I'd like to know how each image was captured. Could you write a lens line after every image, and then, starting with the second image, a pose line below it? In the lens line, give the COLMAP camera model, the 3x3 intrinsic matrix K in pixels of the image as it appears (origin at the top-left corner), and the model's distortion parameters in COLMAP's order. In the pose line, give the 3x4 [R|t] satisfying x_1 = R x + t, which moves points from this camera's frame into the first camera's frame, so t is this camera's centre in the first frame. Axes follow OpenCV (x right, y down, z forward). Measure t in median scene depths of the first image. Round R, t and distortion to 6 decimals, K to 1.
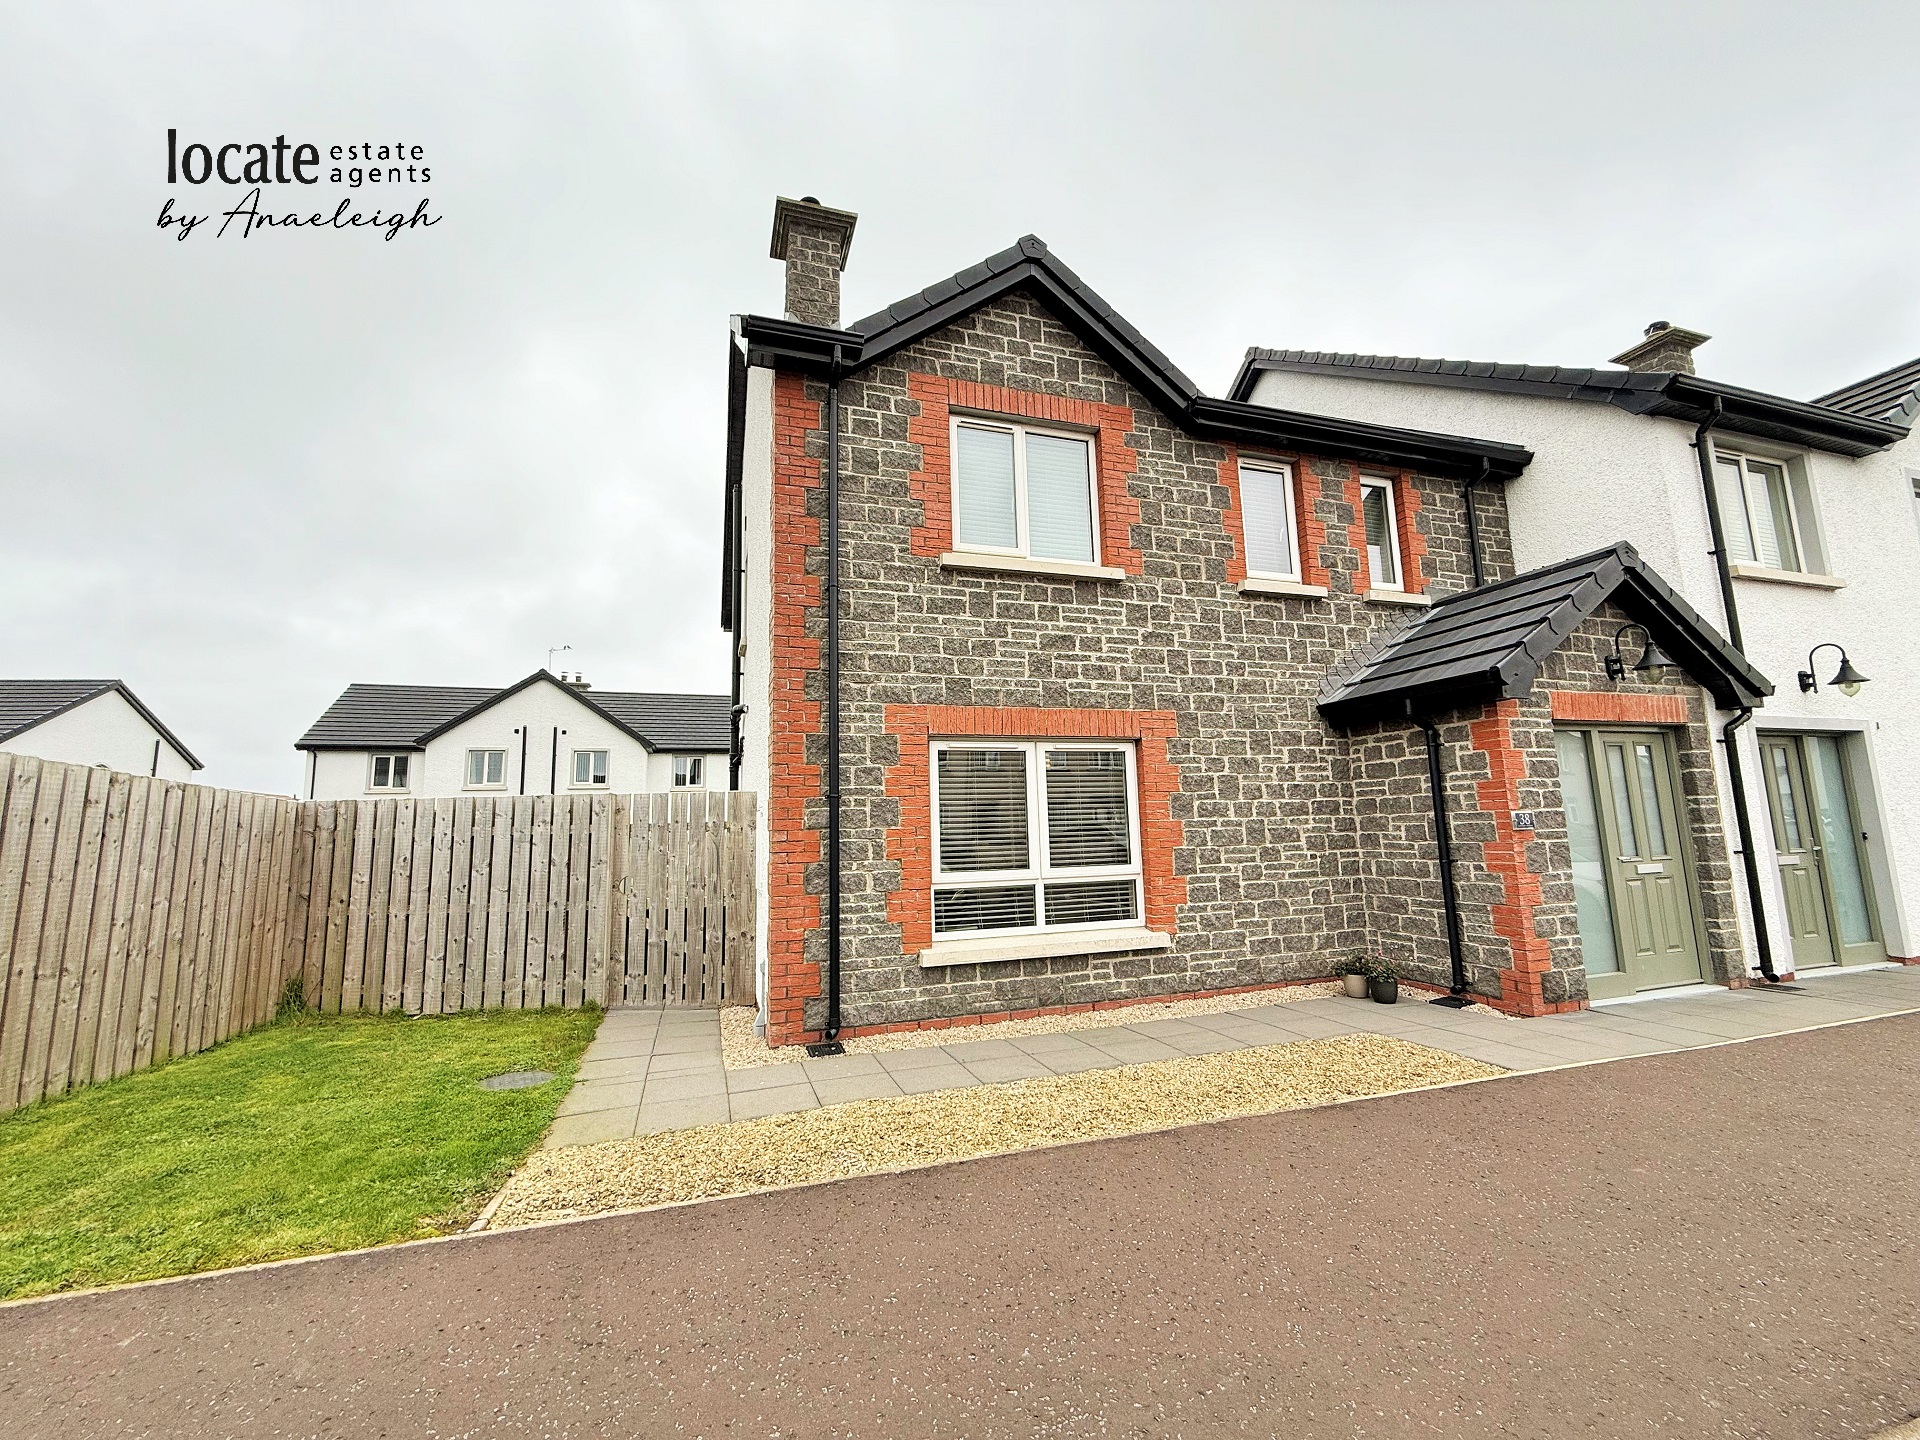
lens RADIAL K [[763.8, 0, 955.5], [0, 763.8, 726.3], [0, 0, 1]] dist [0.000570, 0.000063]
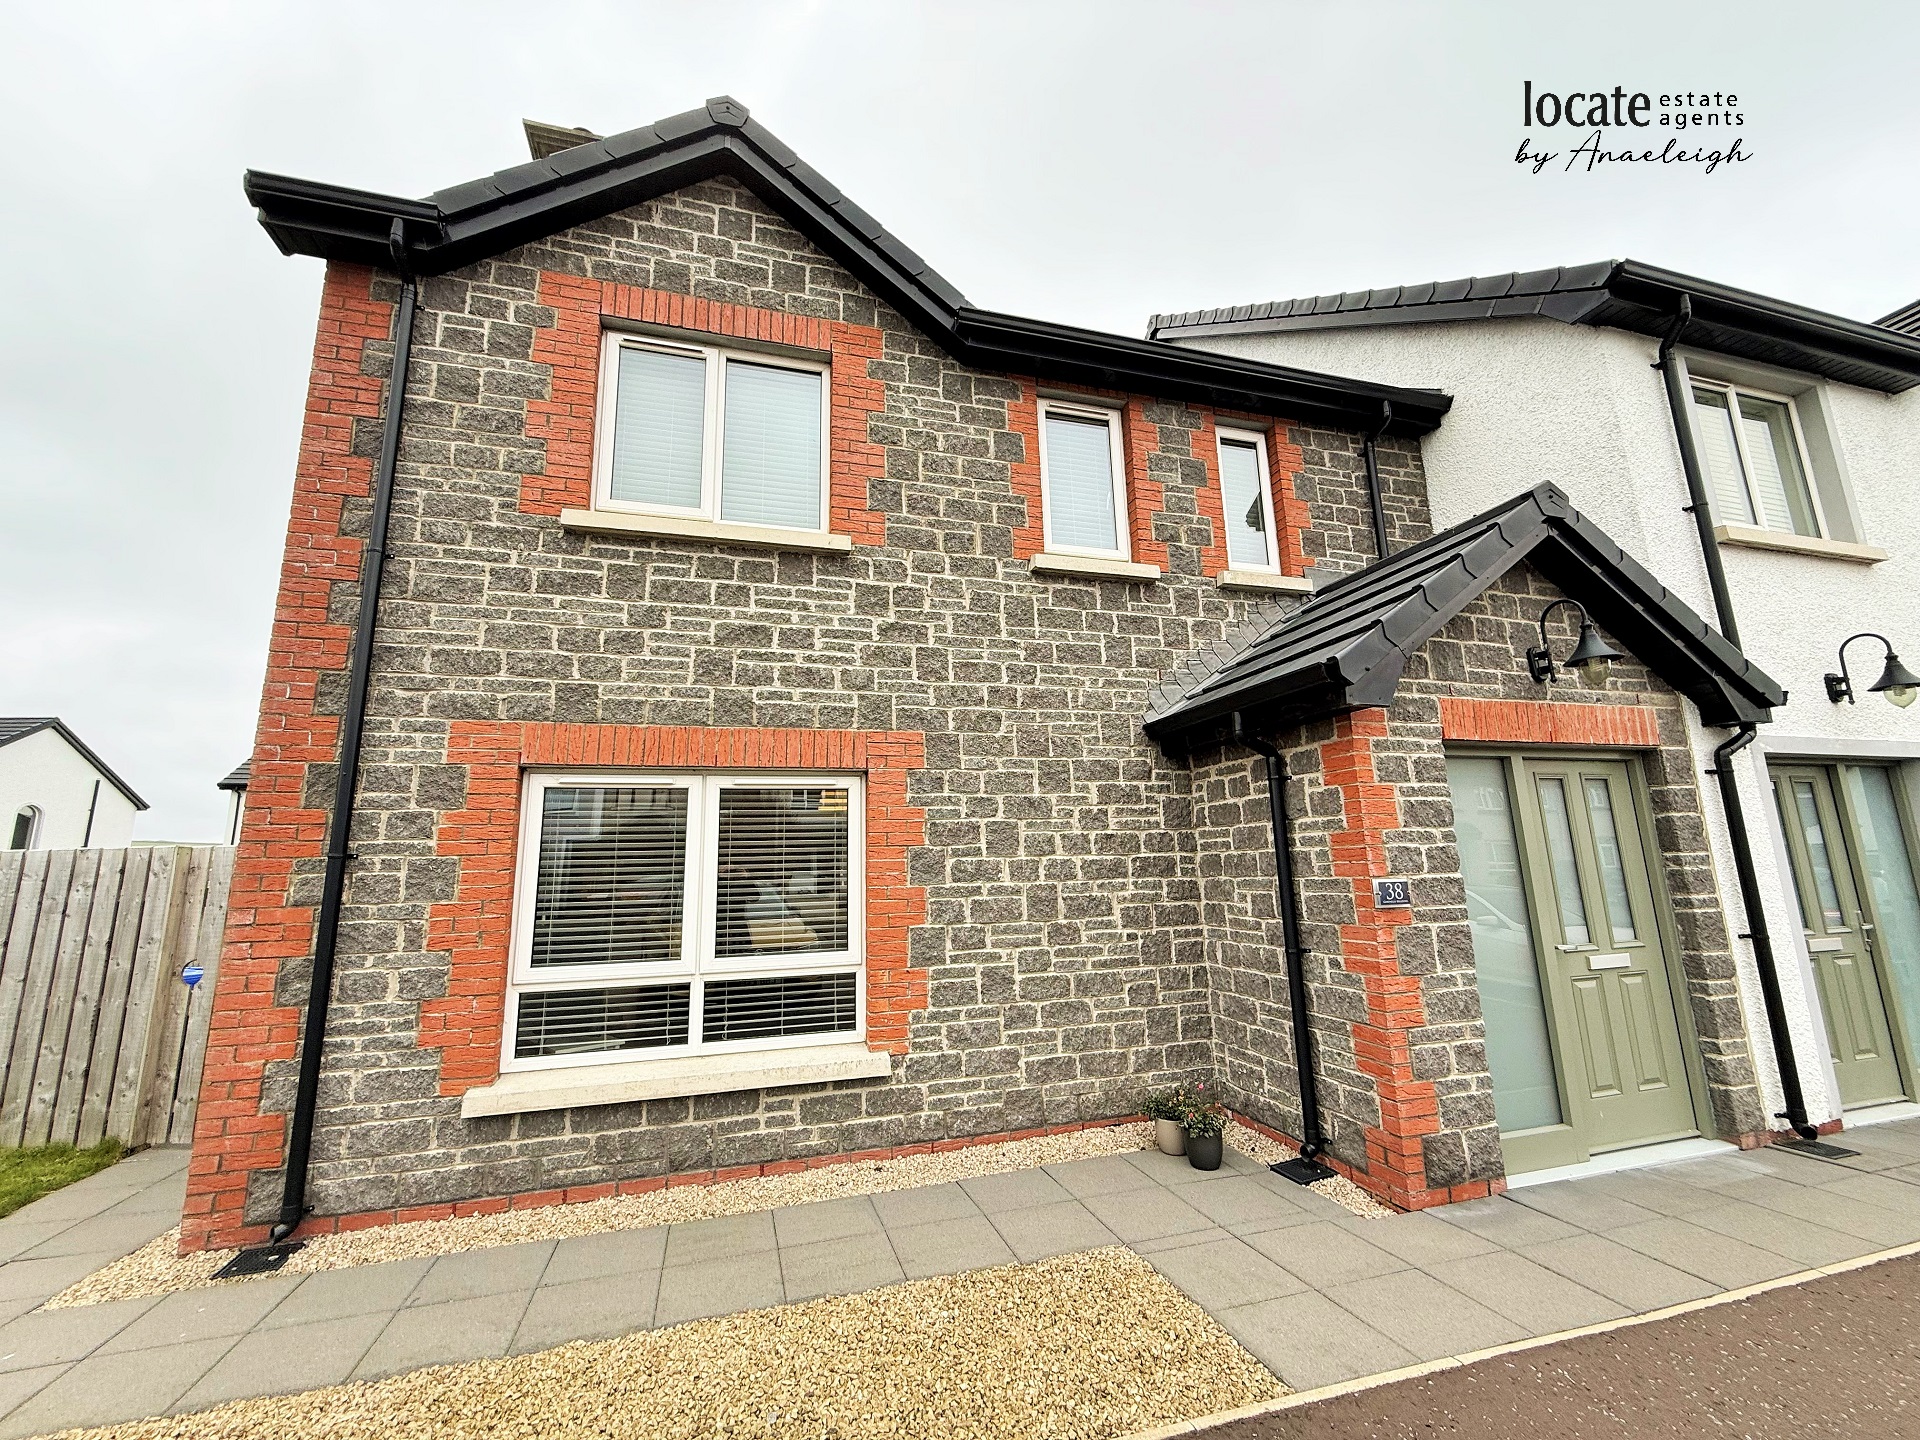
lens RADIAL K [[763.8, 0, 955.5], [0, 763.8, 725.7], [0, 0, 1]] dist [0.000570, 0.000063]
pose [[0.999496, -0.004252, -0.031469, 0.348208], [0.002653, 0.998711, -0.050685, 0.010878], [0.031644, 0.050576, 0.998219, 0.293450]]
